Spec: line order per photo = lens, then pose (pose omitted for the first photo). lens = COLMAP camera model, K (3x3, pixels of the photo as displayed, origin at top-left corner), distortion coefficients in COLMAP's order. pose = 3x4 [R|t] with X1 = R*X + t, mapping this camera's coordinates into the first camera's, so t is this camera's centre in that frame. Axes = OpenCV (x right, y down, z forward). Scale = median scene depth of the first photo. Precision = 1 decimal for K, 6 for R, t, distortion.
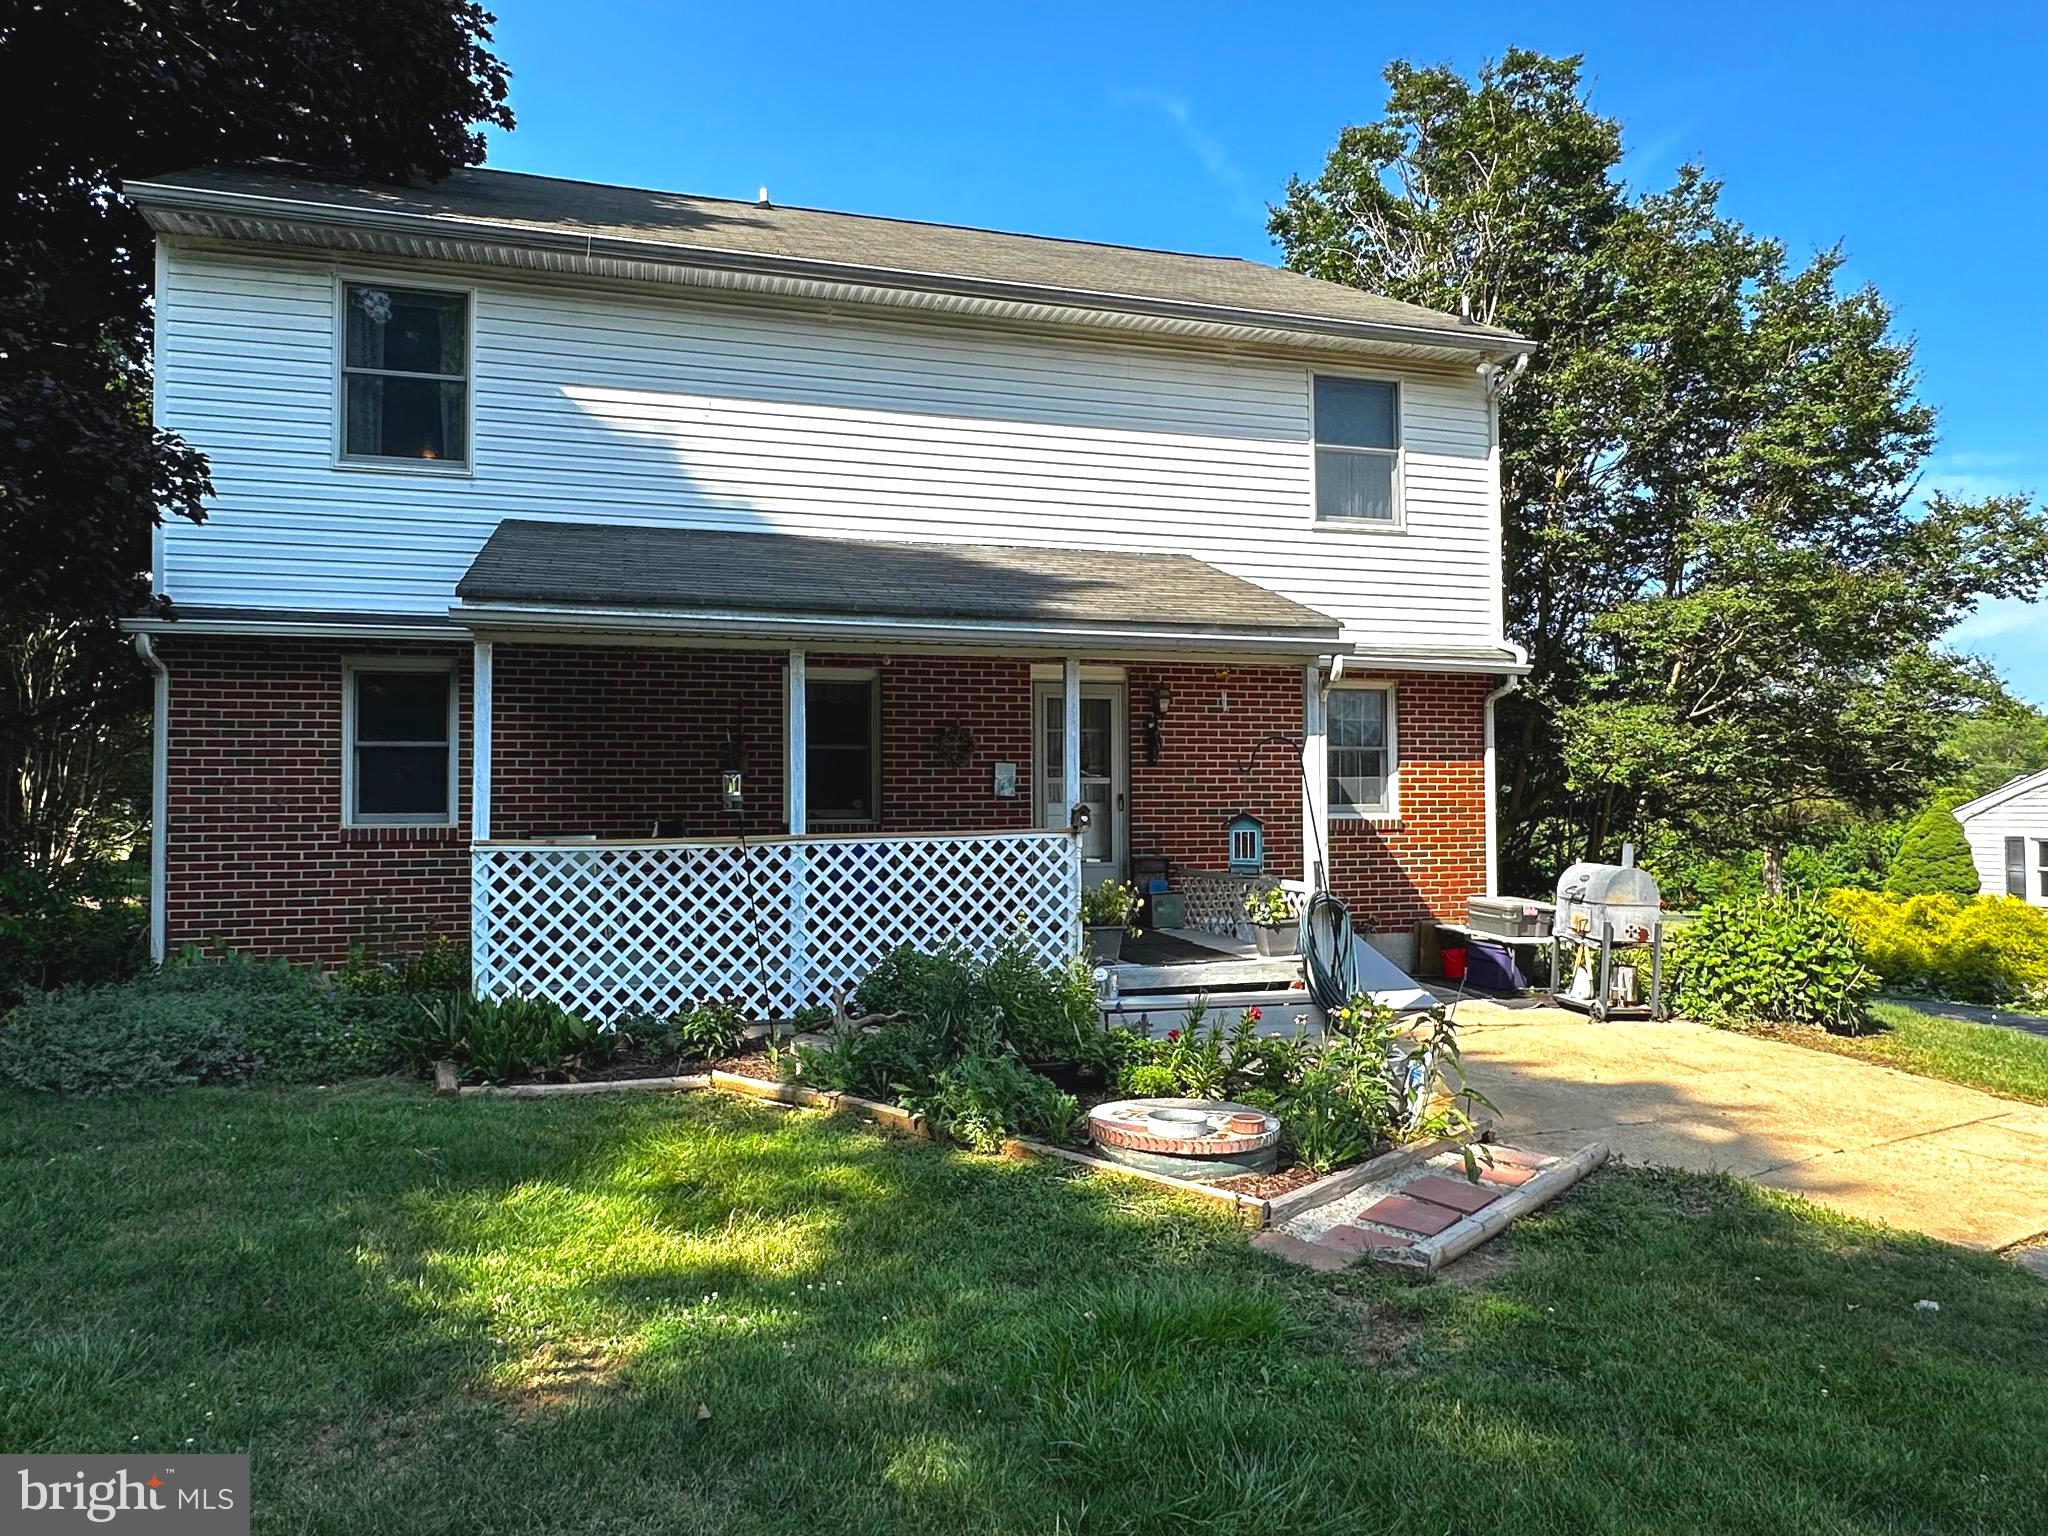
lens RADIAL K [[1297.8, 0, 1023.0], [0, 1297.8, 769.7], [0, 0, 1]] dist [-0.000184, -0.001059]
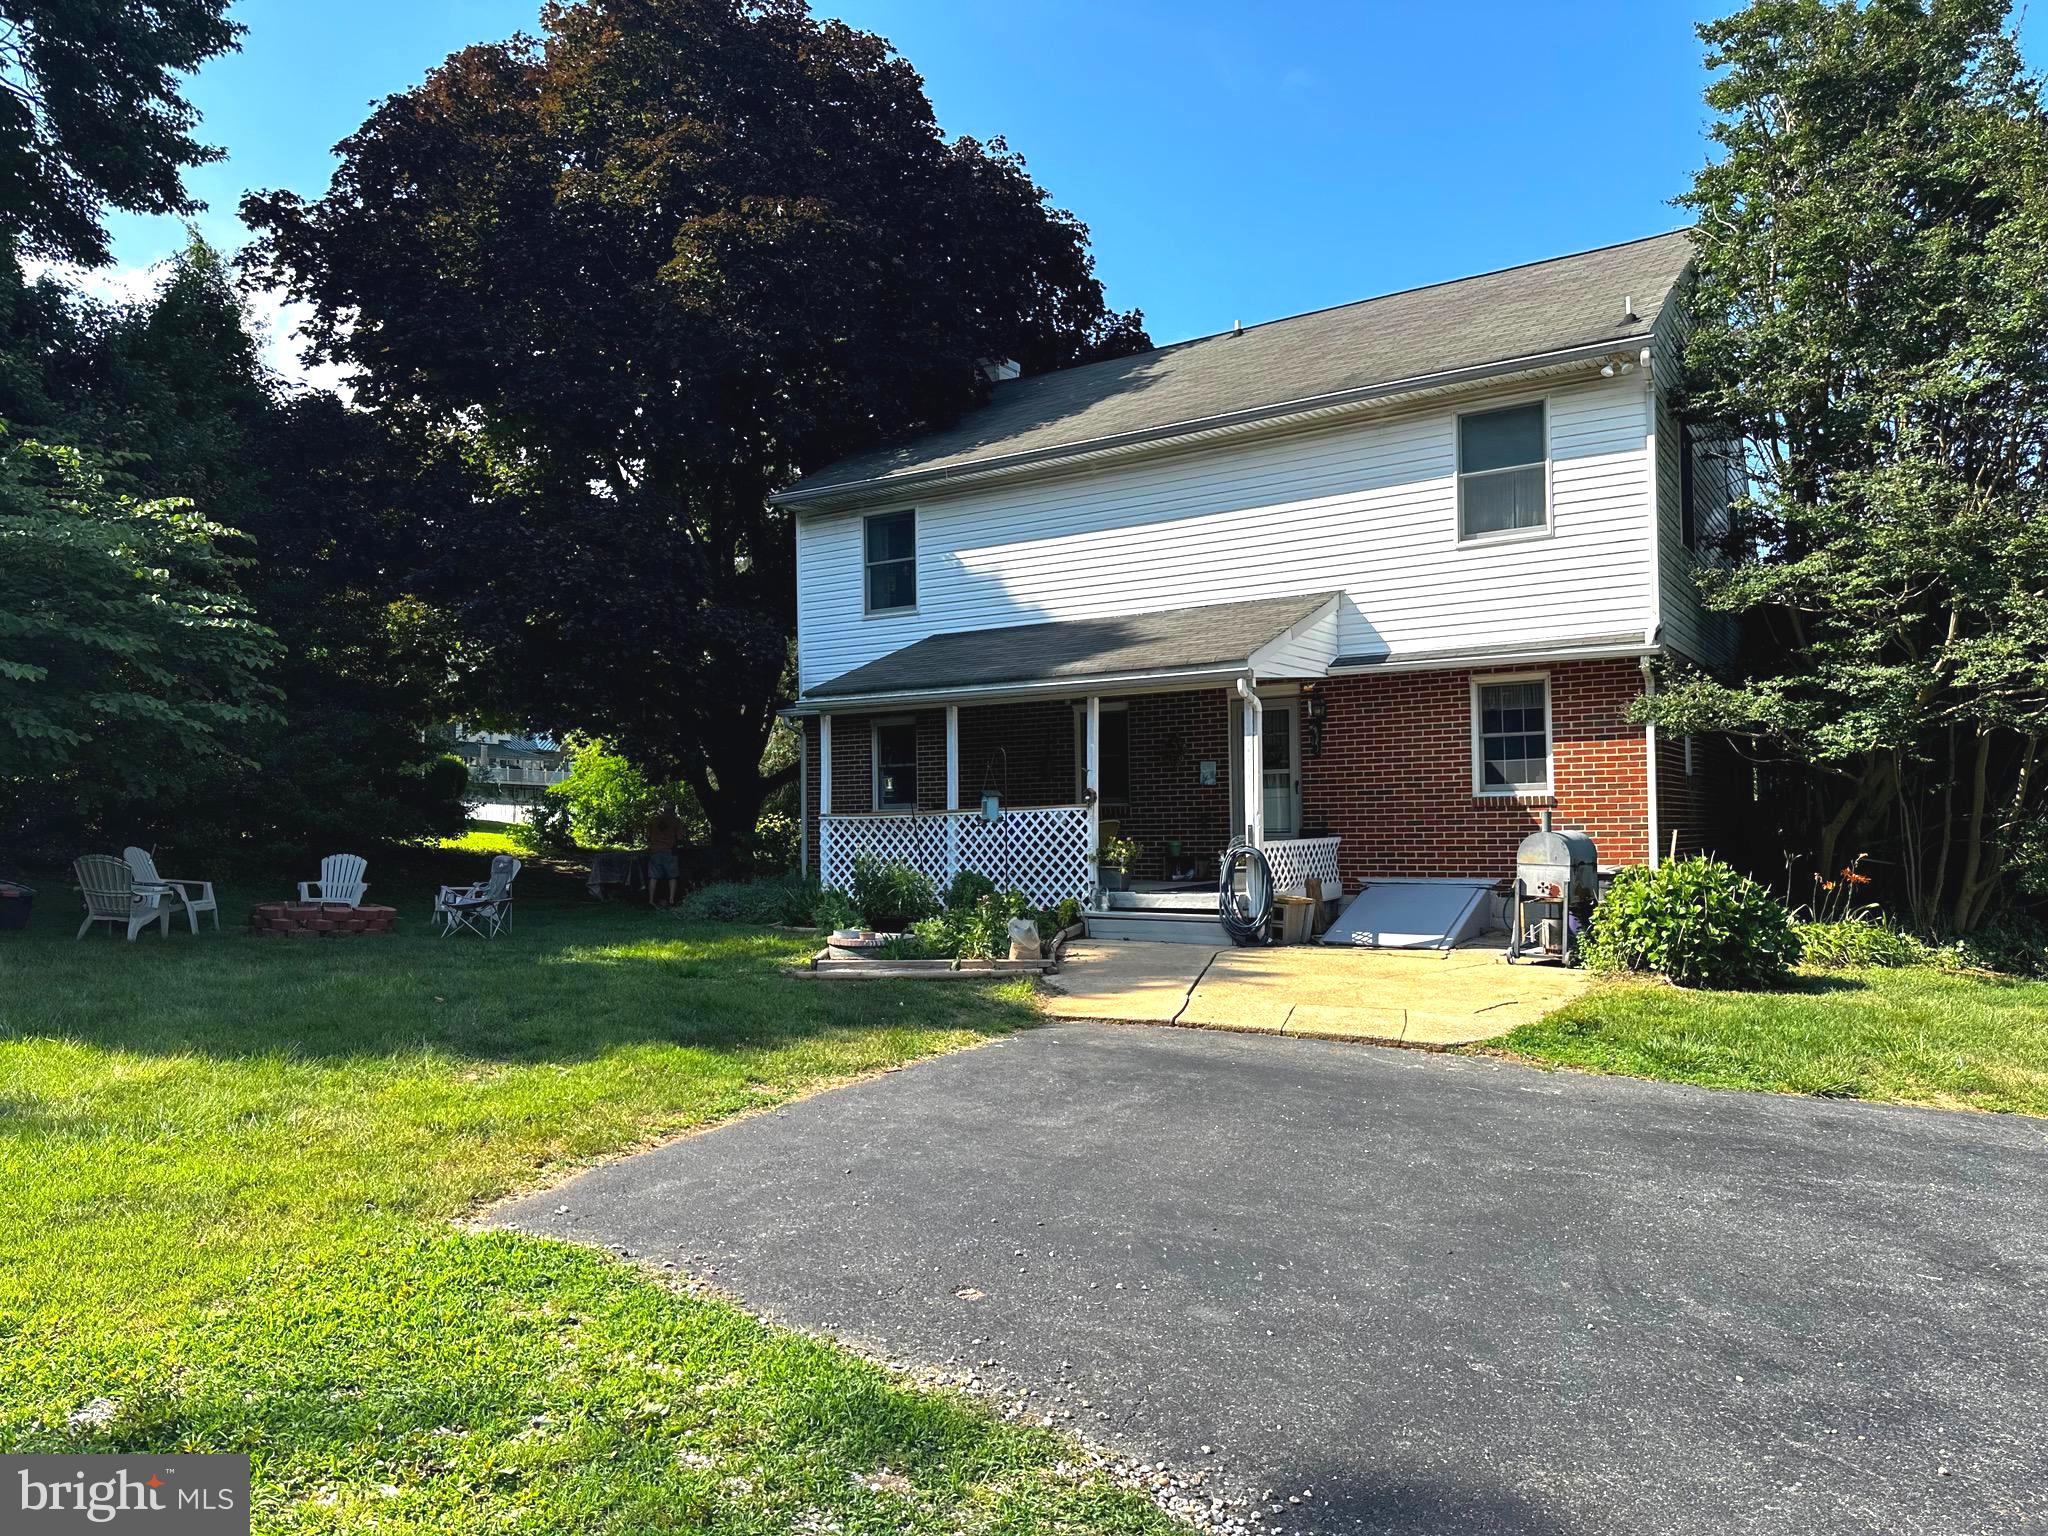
lens RADIAL K [[1413.9, 0, 1006.0], [0, 1413.9, 766.9], [0, 0, 1]] dist [0.037150, -0.002738]
pose [[0.653987, -0.037415, -0.755580, 1.168454], [0.034486, 0.999212, -0.019631, 0.027701], [0.755719, -0.013219, 0.654763, -0.187959]]
